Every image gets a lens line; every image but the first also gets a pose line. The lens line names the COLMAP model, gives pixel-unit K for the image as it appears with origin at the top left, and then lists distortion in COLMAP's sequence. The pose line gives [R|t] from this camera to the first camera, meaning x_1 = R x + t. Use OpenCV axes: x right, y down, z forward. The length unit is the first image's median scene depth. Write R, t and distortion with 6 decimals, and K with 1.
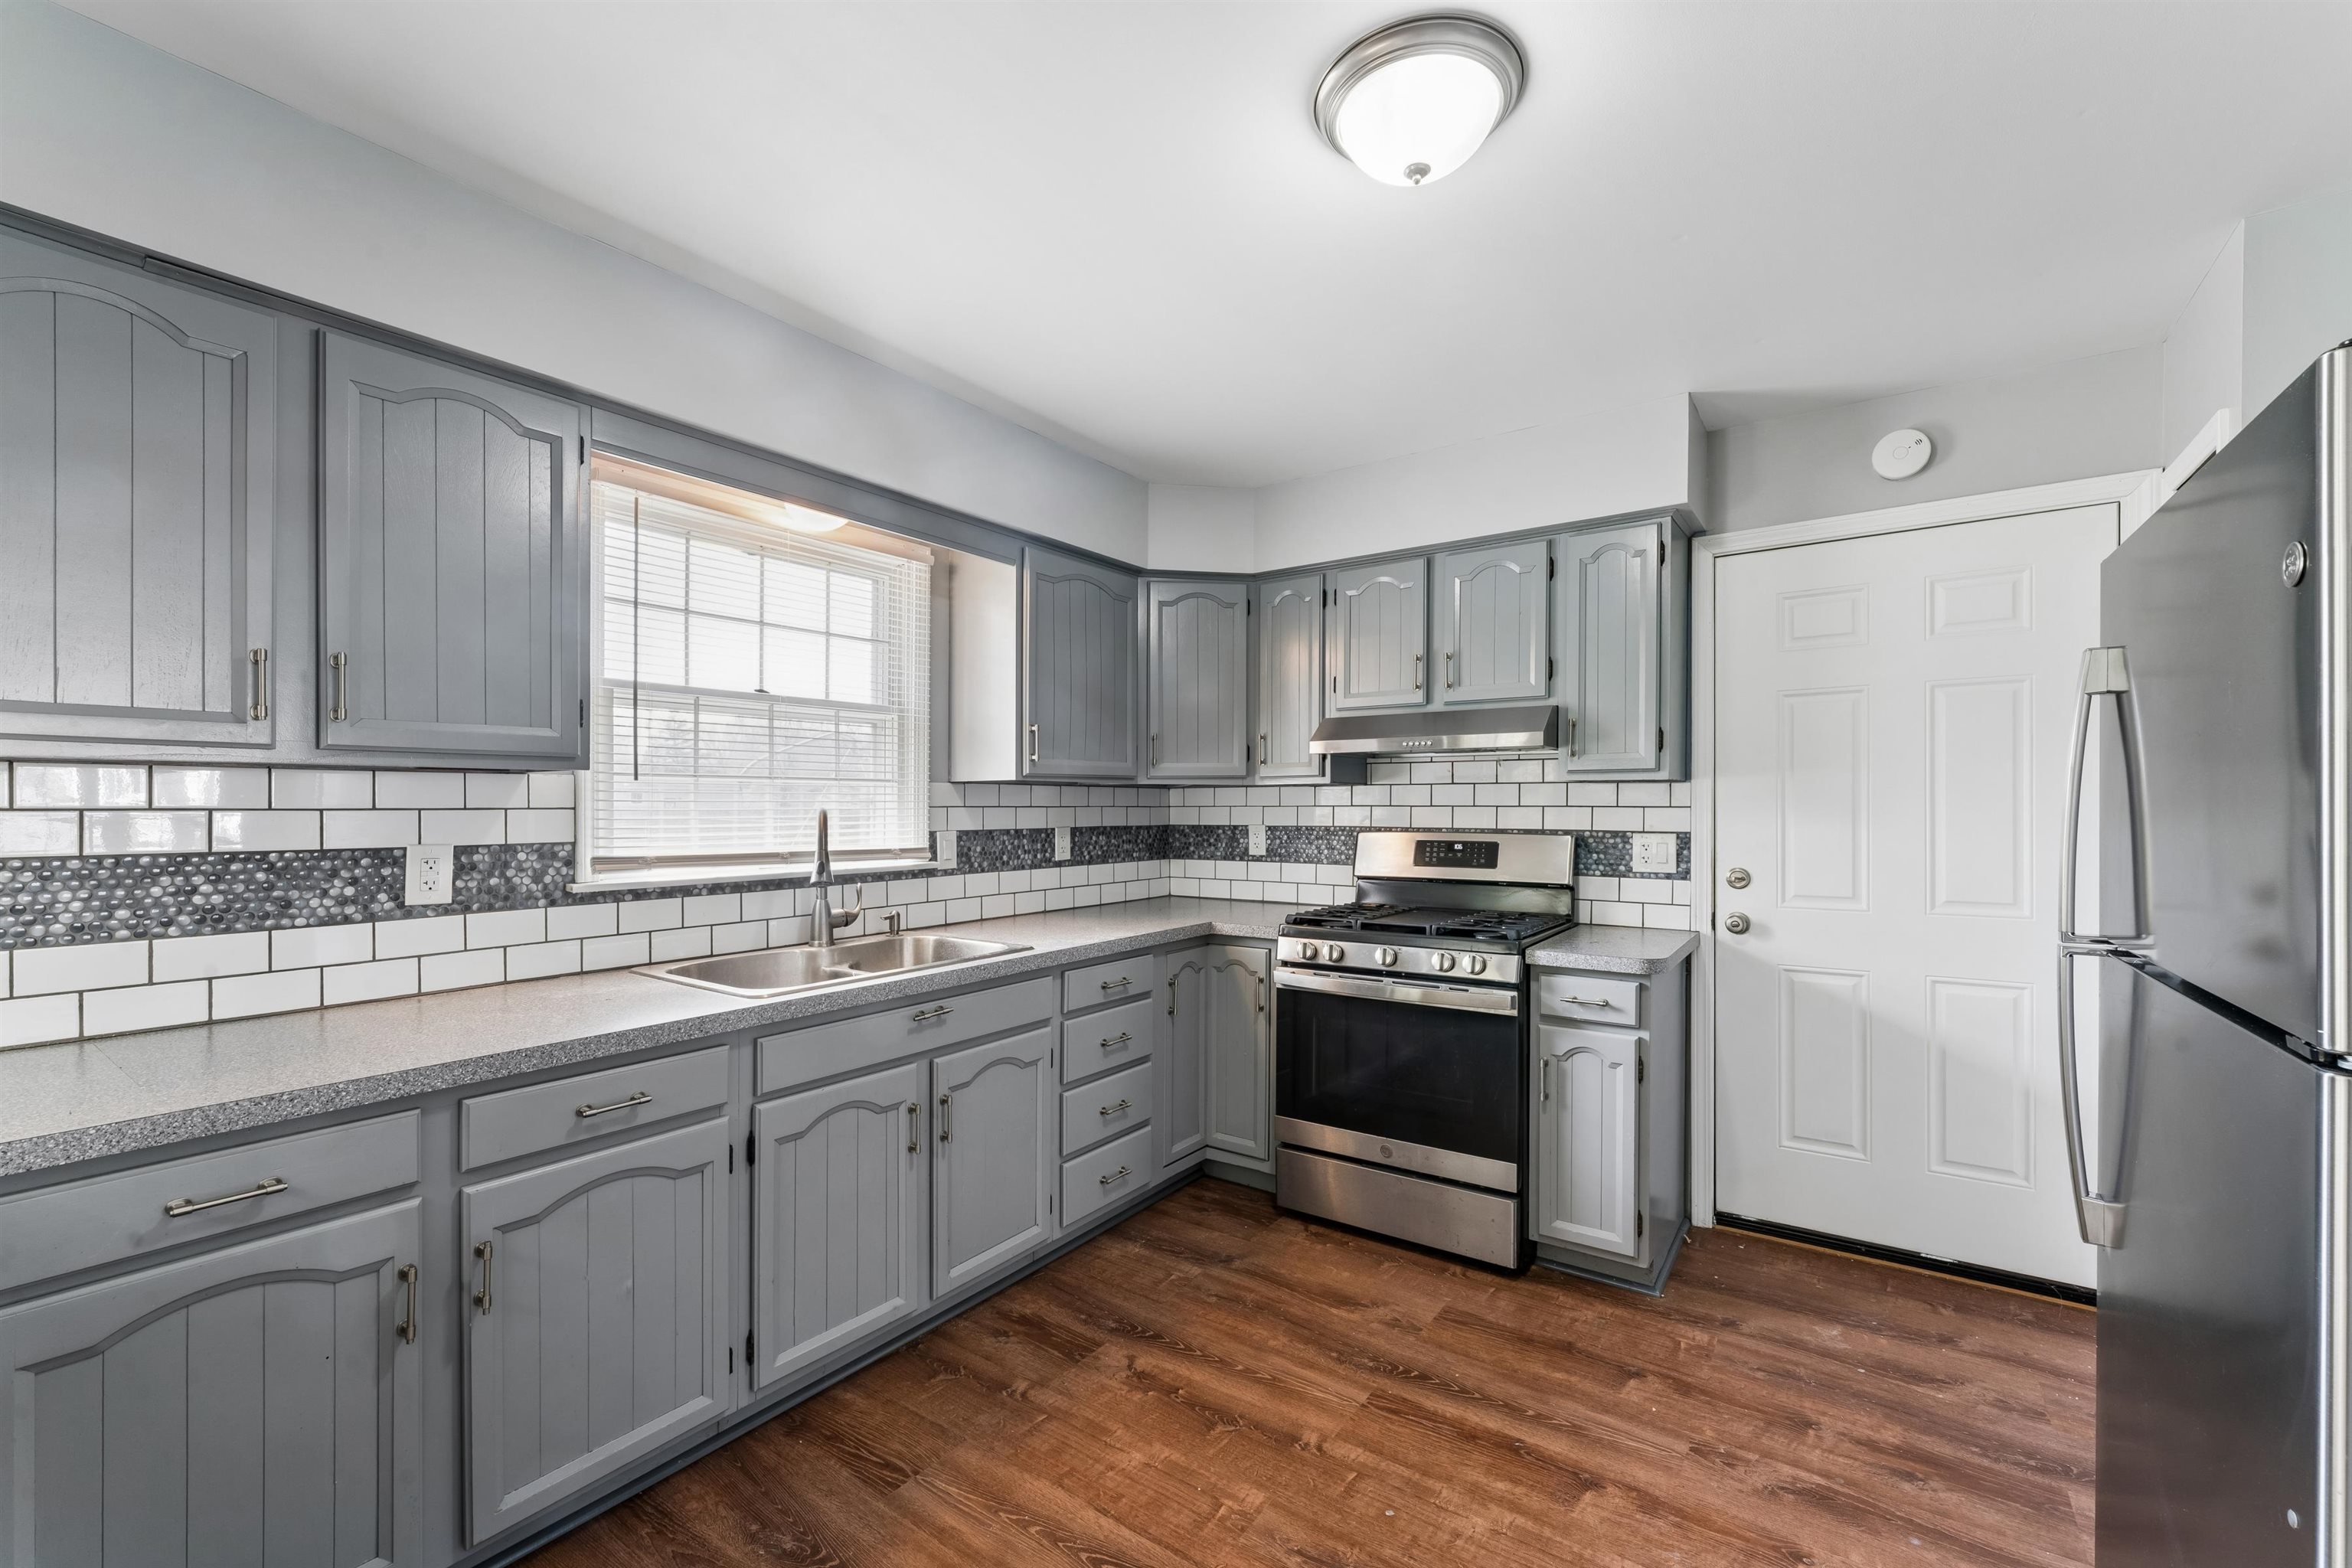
lens RADIAL K [[975.1, 0, 1176.0], [0, 975.1, 784.0], [0, 0, 1]] dist [-0.000194, -0.000158]
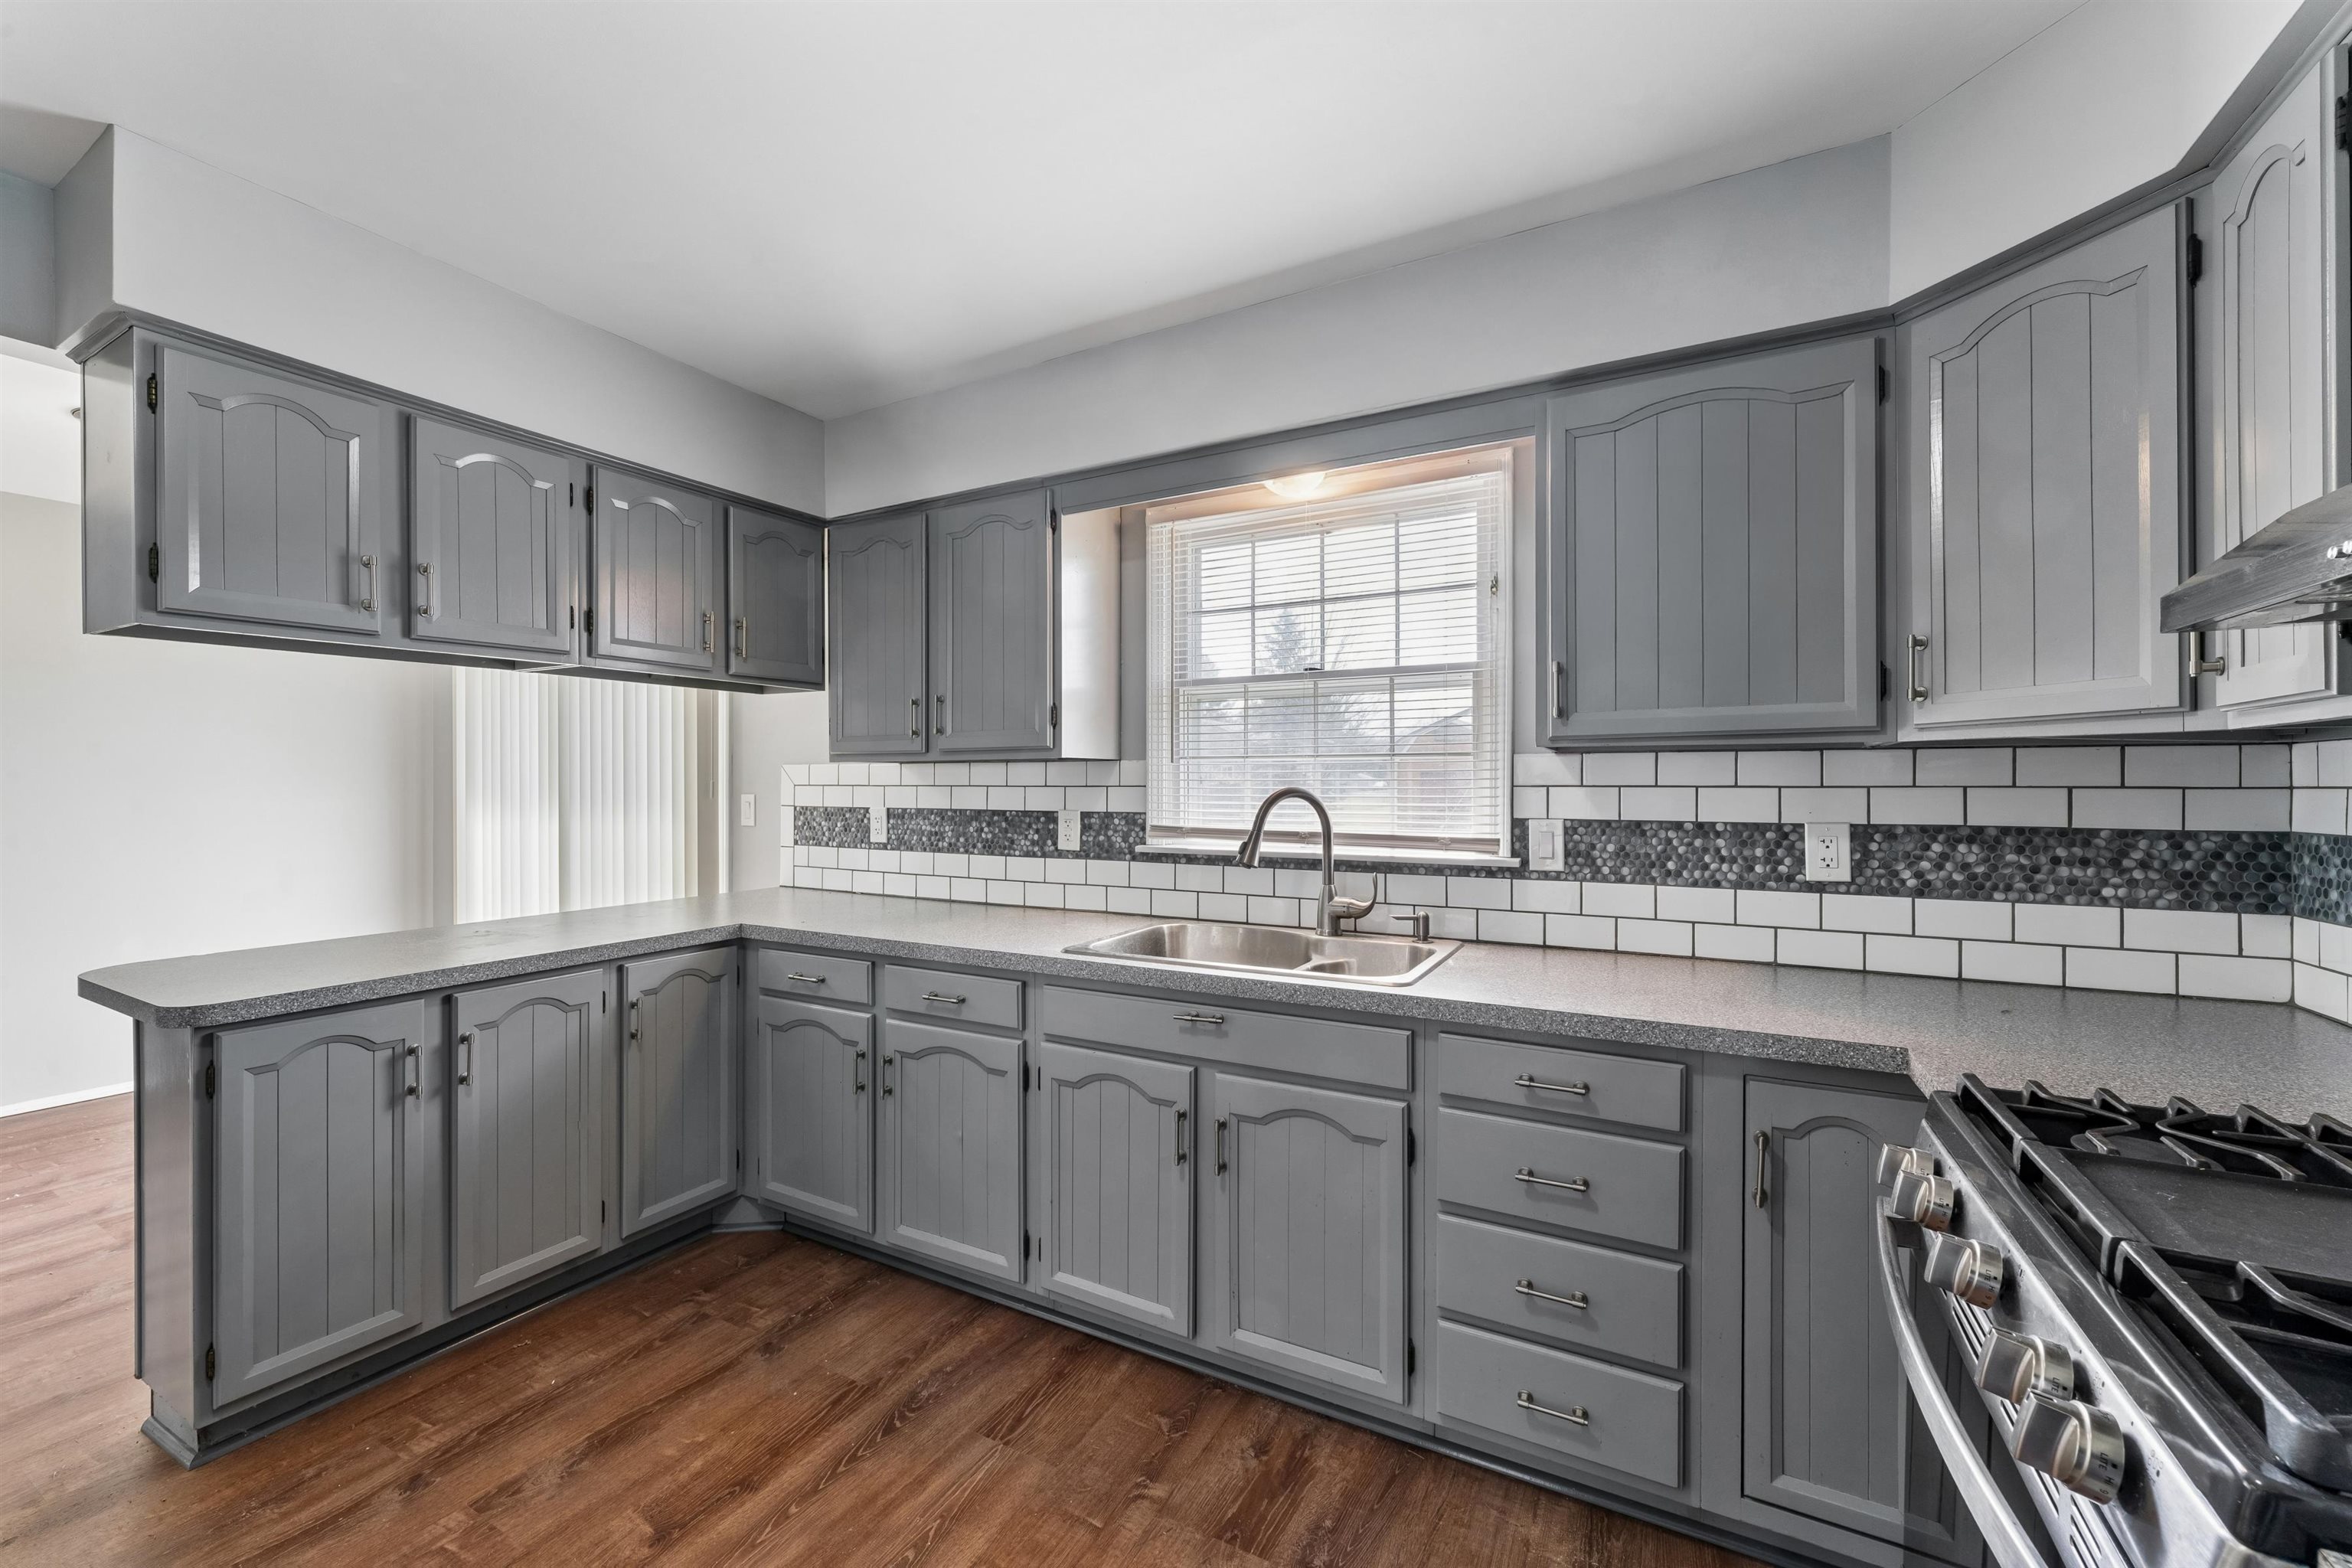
lens RADIAL K [[947.5, 0, 1163.7], [0, 947.5, 761.8], [0, 0, 1]] dist [0.000557, 0.000036]
pose [[0.105745, -0.021790, -0.994155, 0.586092], [0.021463, 0.999577, -0.019626, 0.016991], [0.994162, -0.019262, 0.106168, 0.841428]]
